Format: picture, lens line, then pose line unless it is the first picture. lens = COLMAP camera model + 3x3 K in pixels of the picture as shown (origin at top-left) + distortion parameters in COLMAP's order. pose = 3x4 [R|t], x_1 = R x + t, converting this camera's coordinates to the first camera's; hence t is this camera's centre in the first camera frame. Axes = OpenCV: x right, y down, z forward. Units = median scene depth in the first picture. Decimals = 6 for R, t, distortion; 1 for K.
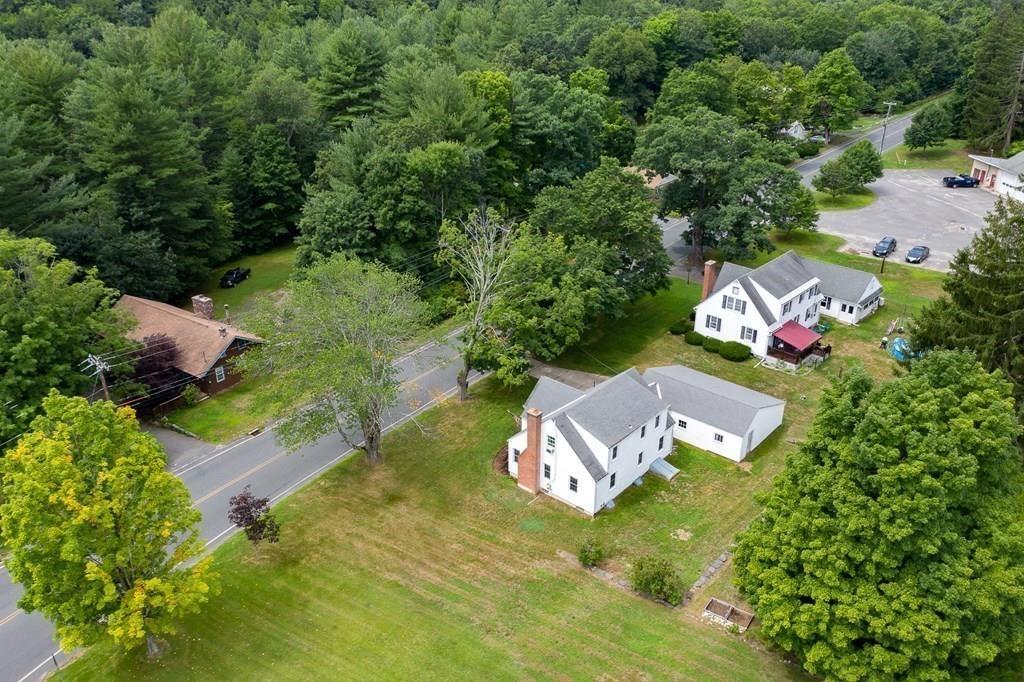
lens RADIAL K [[815.4, 0, 510.3], [0, 815.4, 336.2], [0, 0, 1]] dist [-0.006577, -0.000258]
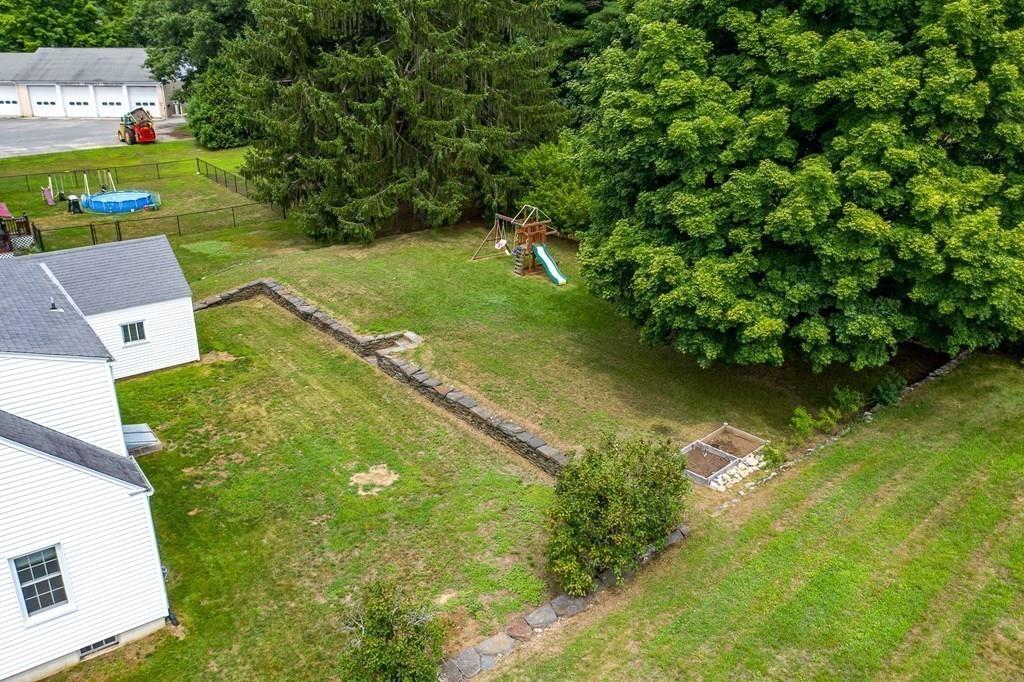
lens RADIAL K [[815.4, 0, 510.3], [0, 815.4, 336.2], [0, 0, 1]] dist [-0.006577, -0.000258]
pose [[0.199779, -0.350062, 0.915175, -0.076986], [0.420058, 0.874420, 0.242776, 0.098622], [-0.885234, 0.335925, 0.321737, 0.648074]]
